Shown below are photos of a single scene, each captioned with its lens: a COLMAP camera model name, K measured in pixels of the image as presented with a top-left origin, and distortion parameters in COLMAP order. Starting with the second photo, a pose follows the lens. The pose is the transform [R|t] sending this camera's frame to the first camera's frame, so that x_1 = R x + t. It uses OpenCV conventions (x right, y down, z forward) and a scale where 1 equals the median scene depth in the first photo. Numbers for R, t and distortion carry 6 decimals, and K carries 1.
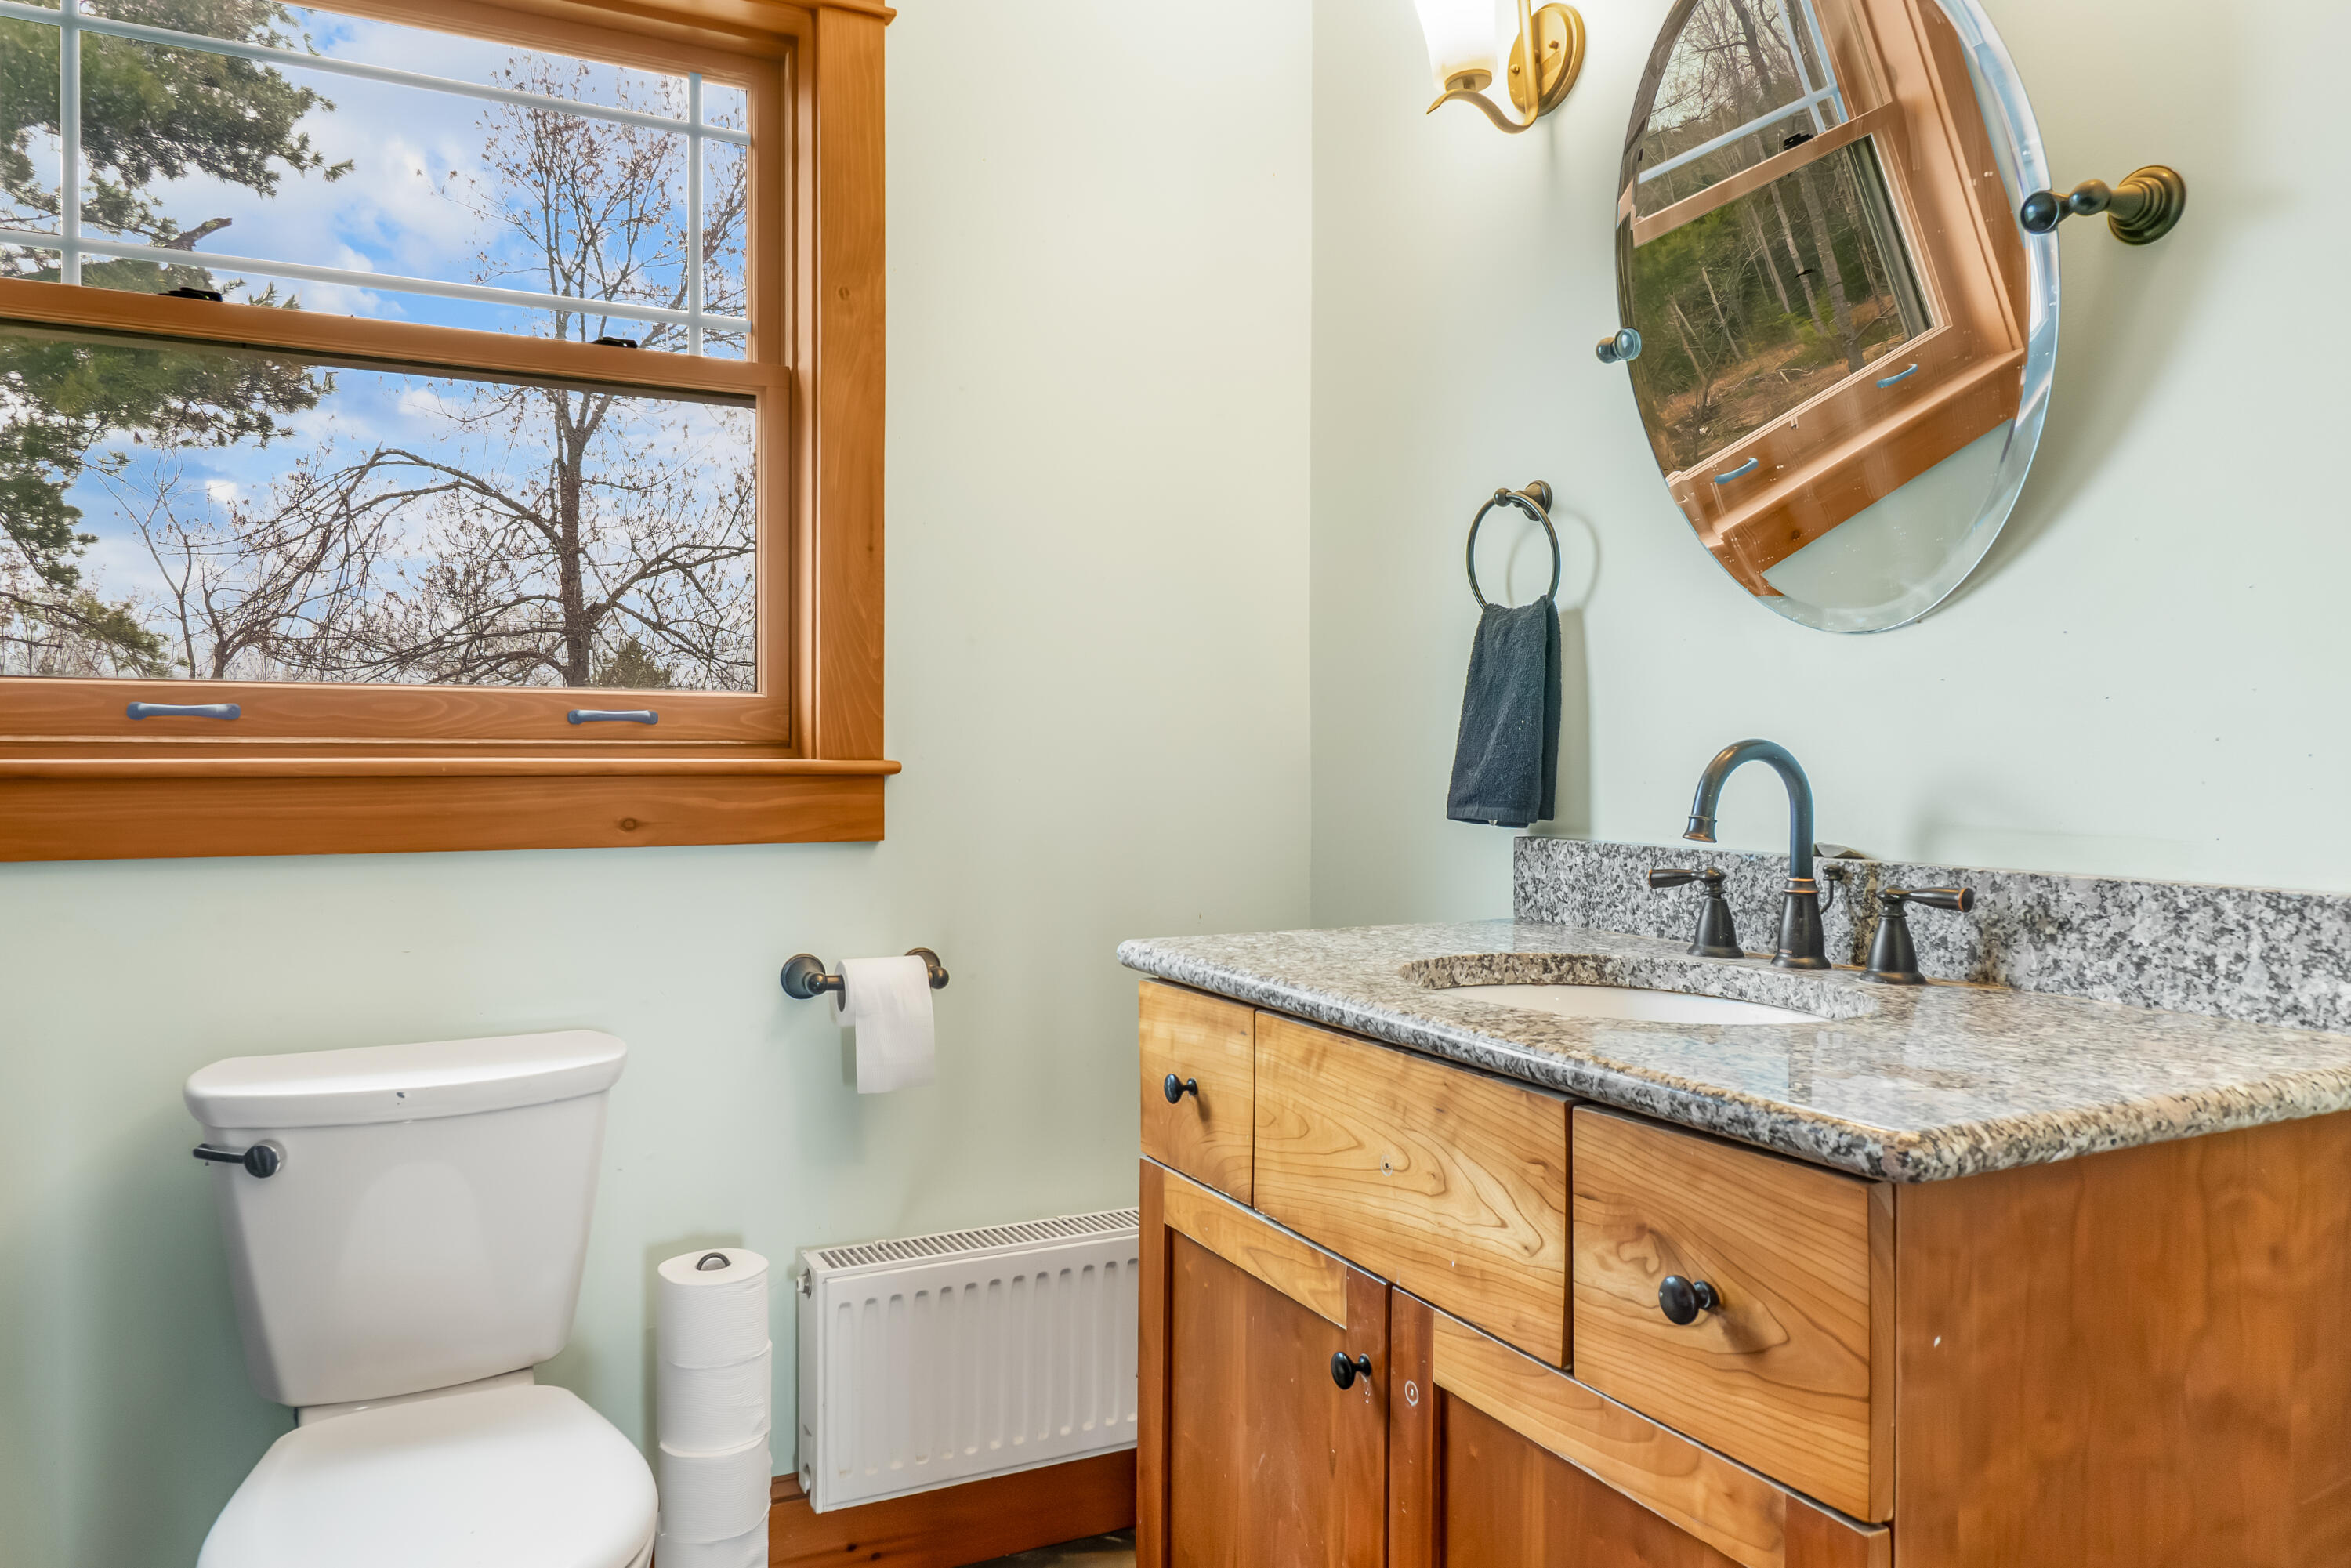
lens RADIAL K [[1620.0, 0, 1176.6], [0, 1620.0, 773.4], [0, 0, 1]] dist [-0.017870, 0.014422]
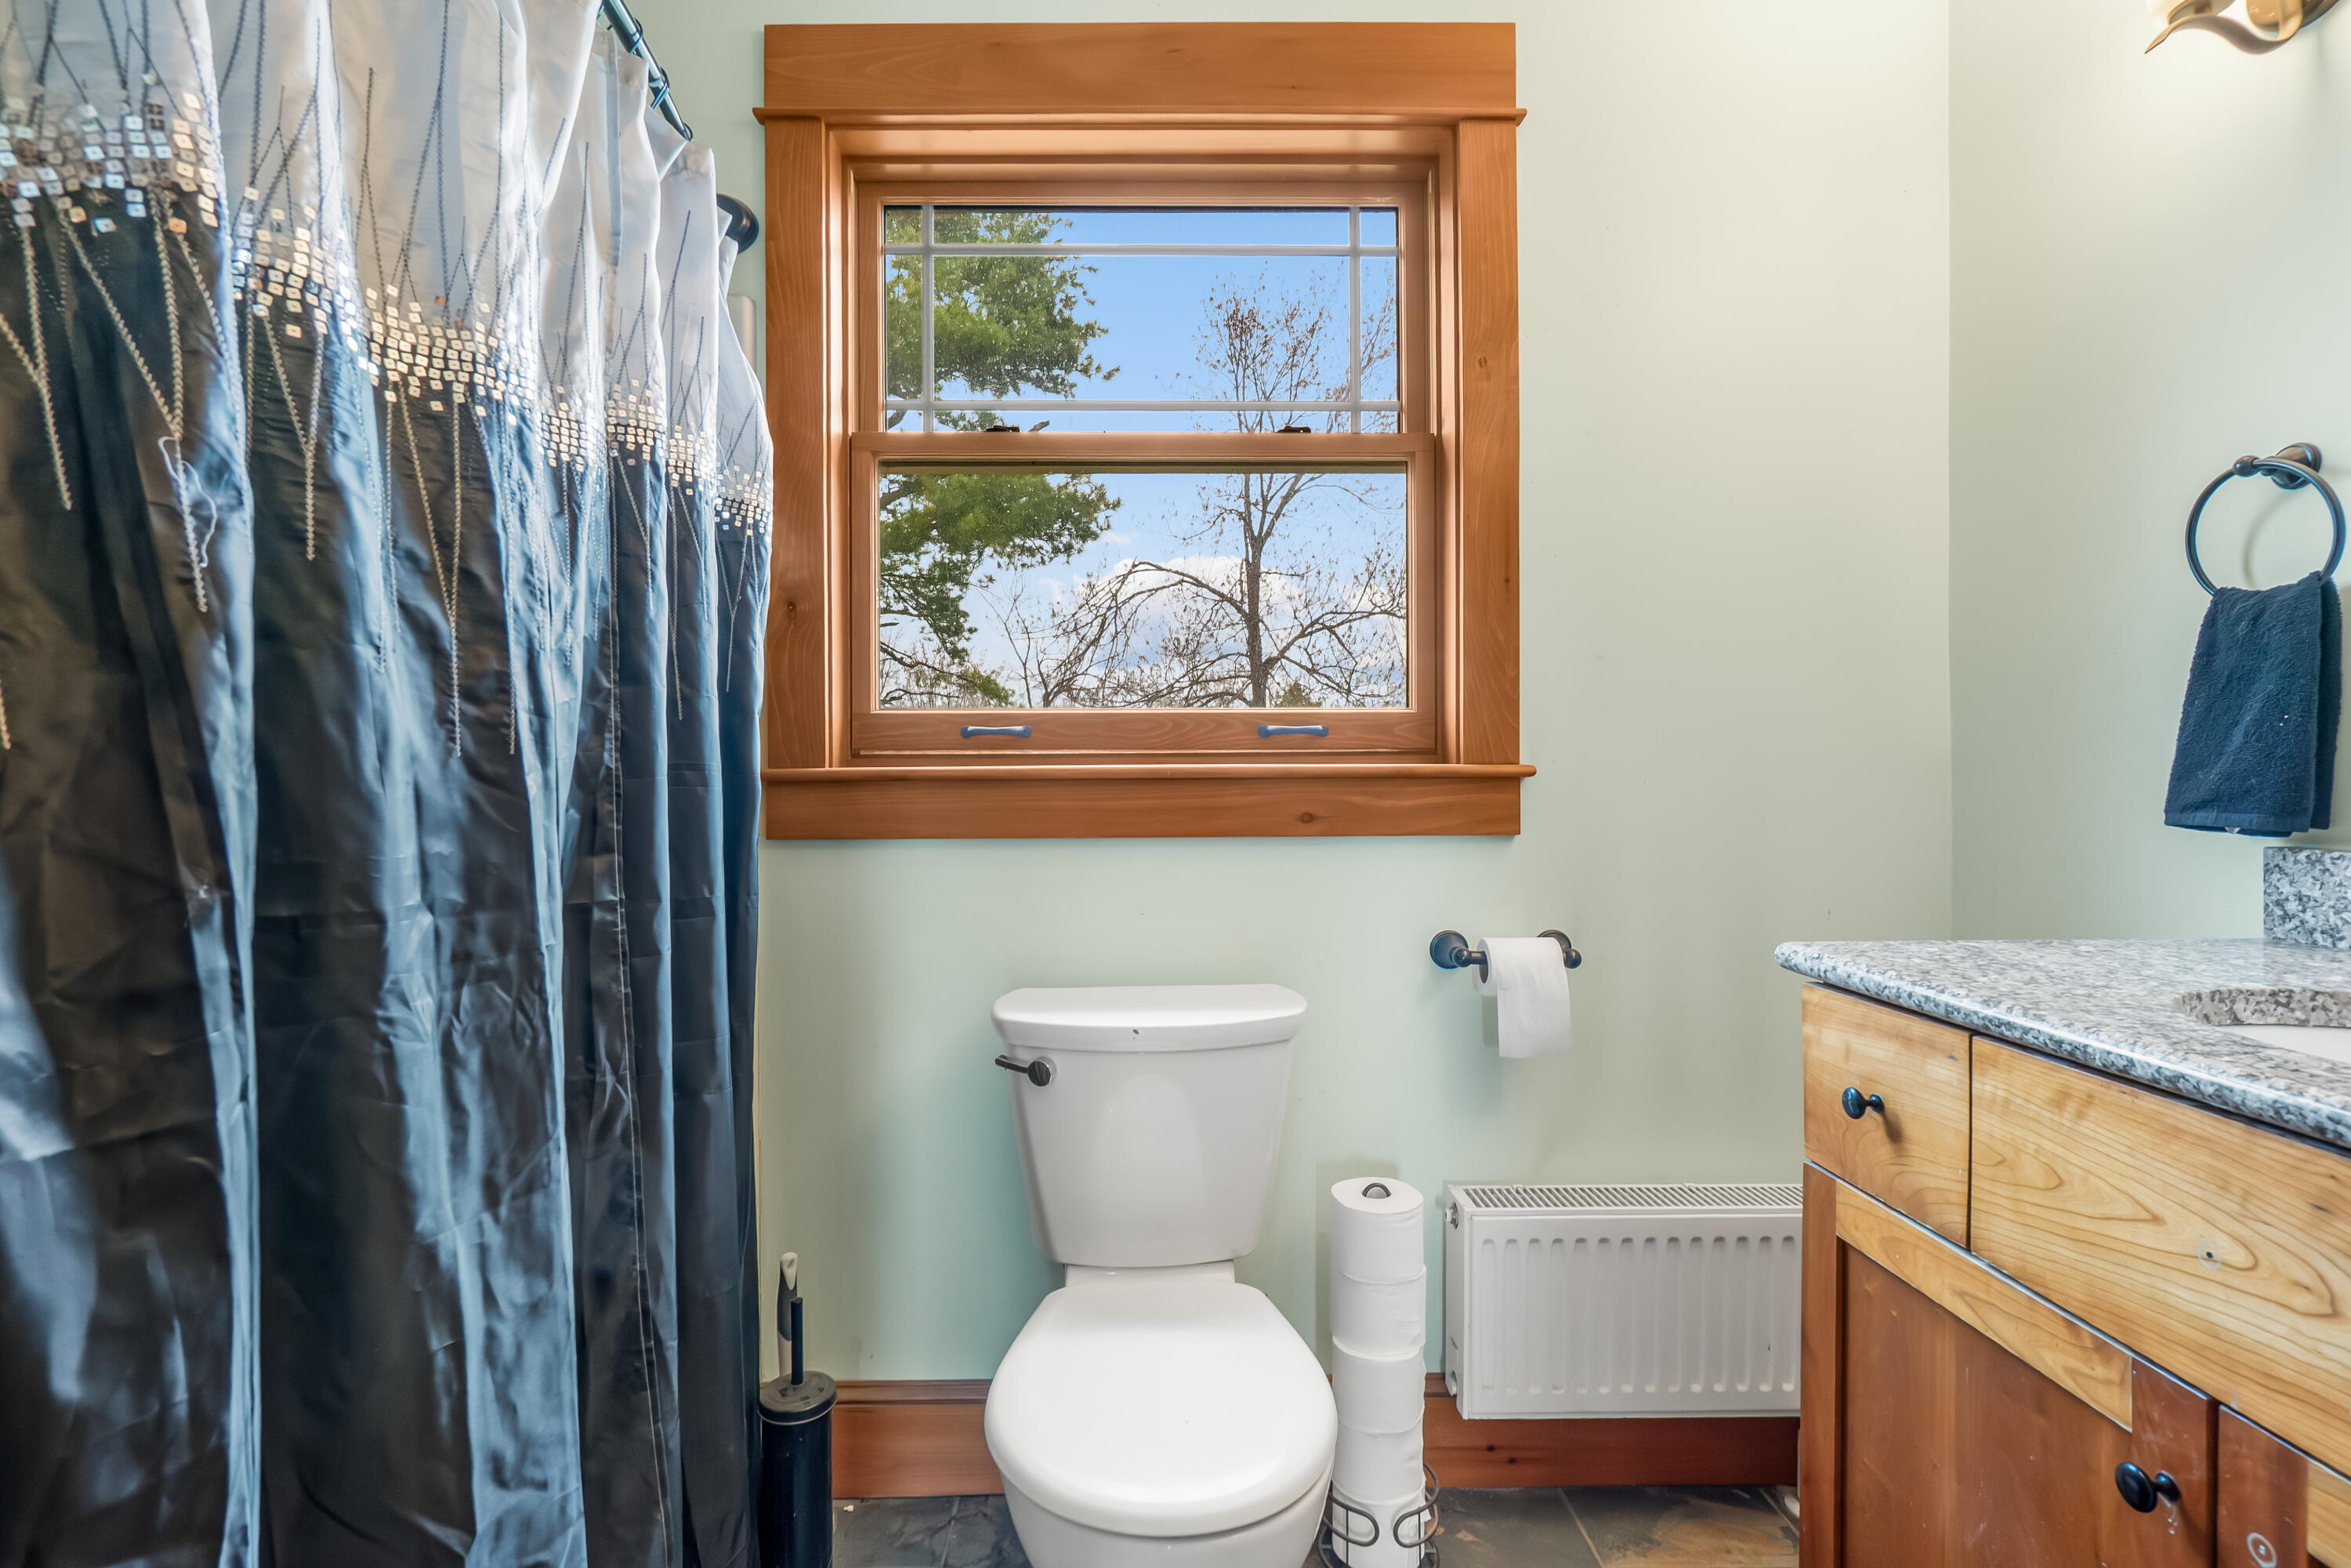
lens RADIAL K [[1164.7, 0, 1171.4], [0, 1164.7, 785.7], [0, 0, 1]] dist [0.005231, 0.000873]
pose [[0.909486, 0.002588, -0.415726, -0.067252], [0.001448, 0.999955, 0.009393, -0.001390], [0.415732, -0.009145, 0.909441, 0.159958]]
